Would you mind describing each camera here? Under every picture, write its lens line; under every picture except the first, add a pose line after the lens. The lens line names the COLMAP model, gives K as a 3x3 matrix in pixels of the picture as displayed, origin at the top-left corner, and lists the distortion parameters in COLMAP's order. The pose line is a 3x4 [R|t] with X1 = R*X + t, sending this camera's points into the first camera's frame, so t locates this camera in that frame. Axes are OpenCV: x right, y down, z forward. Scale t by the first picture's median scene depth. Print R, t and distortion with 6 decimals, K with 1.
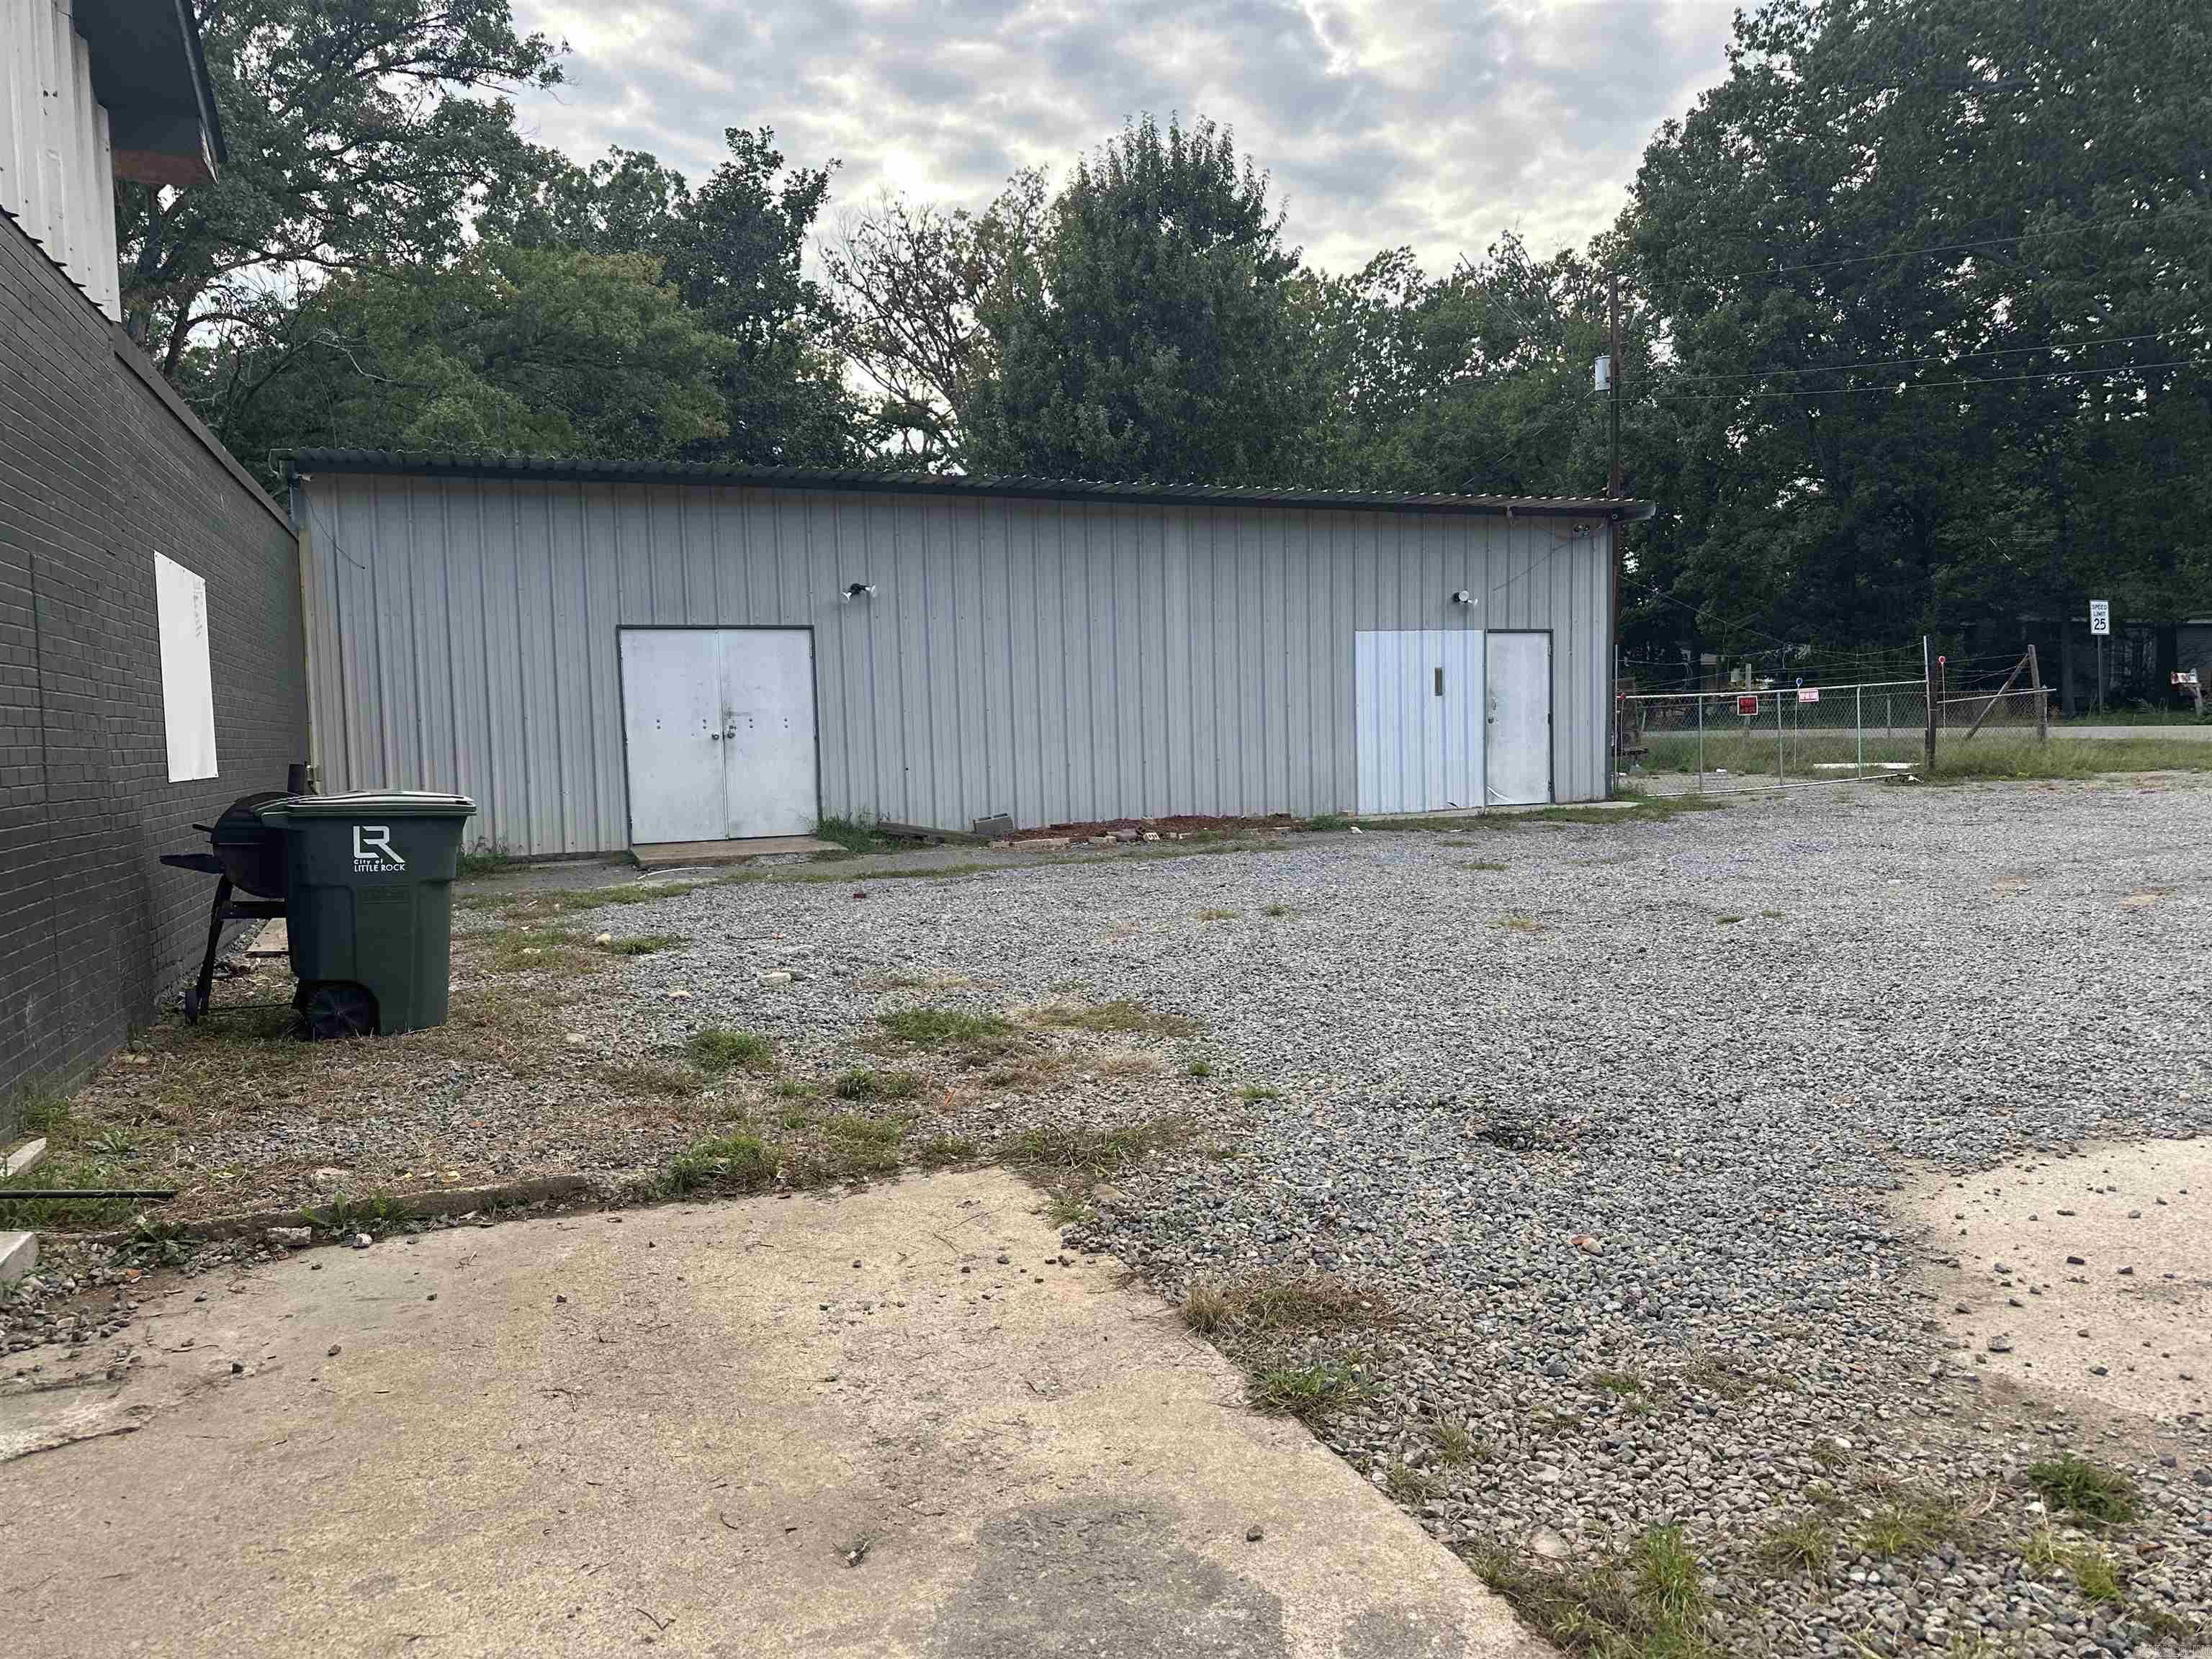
lens RADIAL K [[1540.6, 0, 1106.0], [0, 1540.6, 829.5], [0, 0, 1]] dist [0.022424, -0.020496]
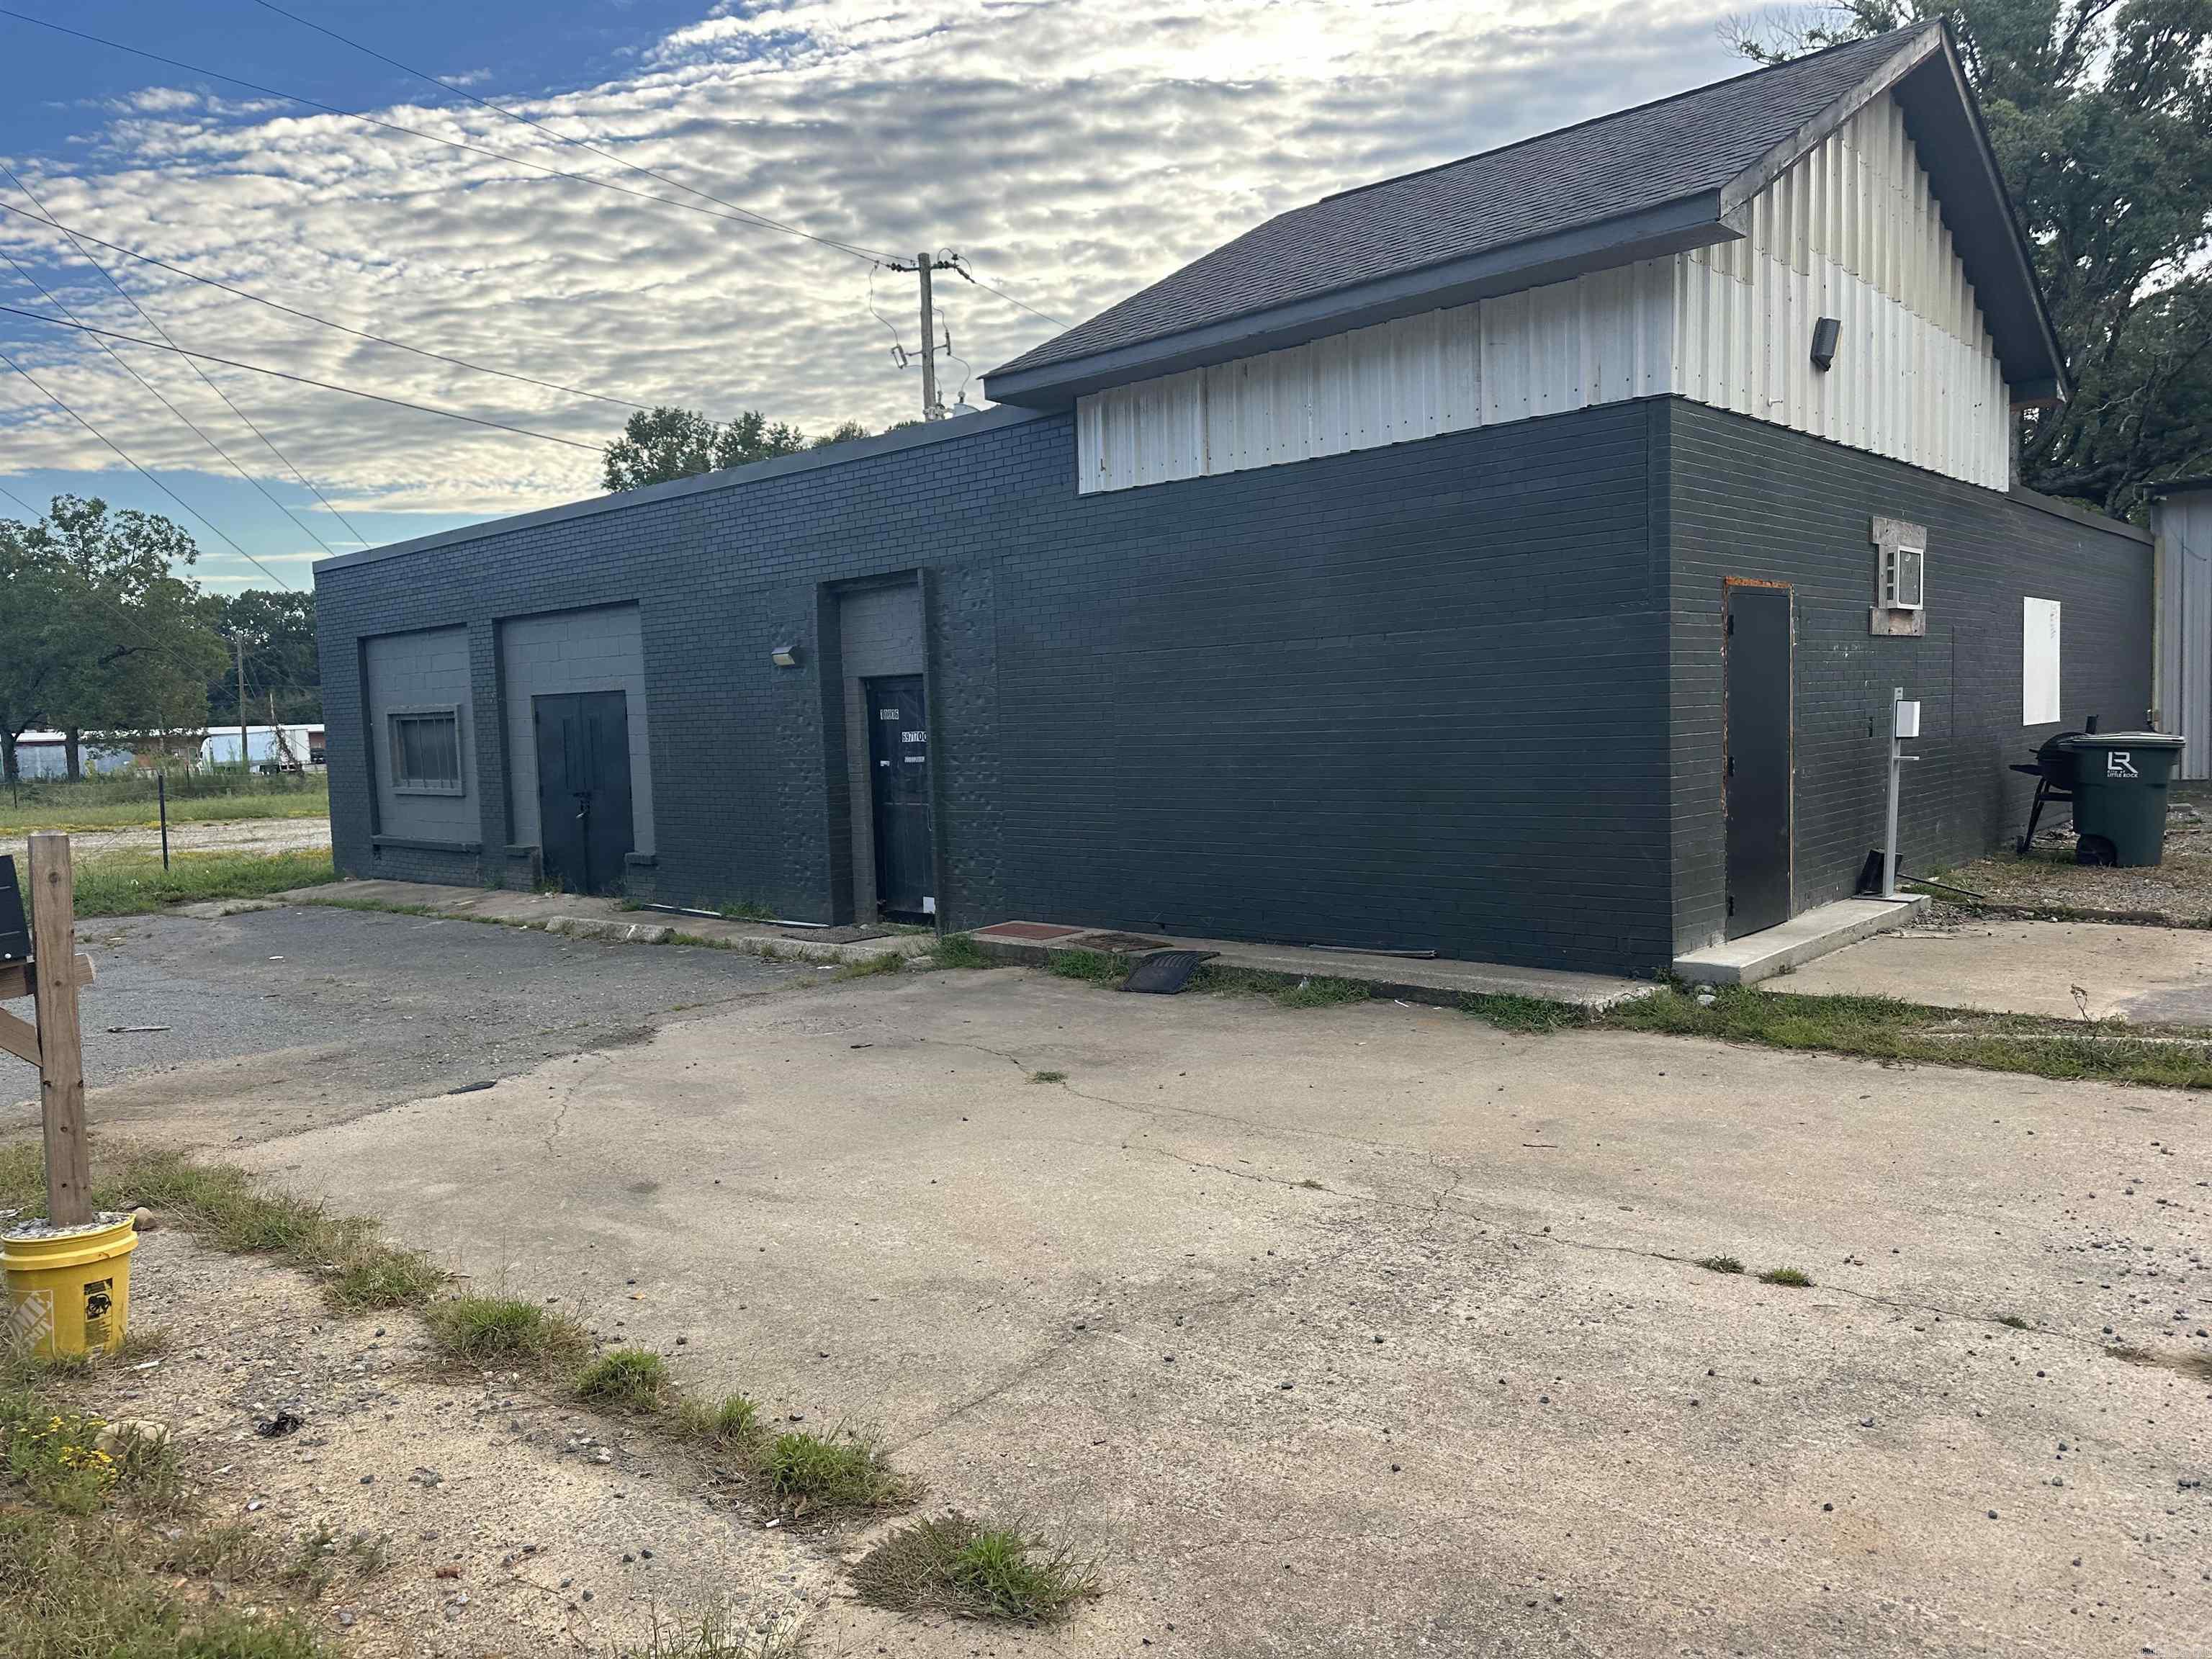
lens RADIAL K [[1540.6, 0, 1106.0], [0, 1540.6, 829.5], [0, 0, 1]] dist [0.022424, -0.020496]
pose [[0.435838, 0.072336, -0.897114, 0.622348], [-0.030874, 0.997380, 0.065421, 0.005792], [0.899495, -0.000816, 0.436930, -0.836562]]
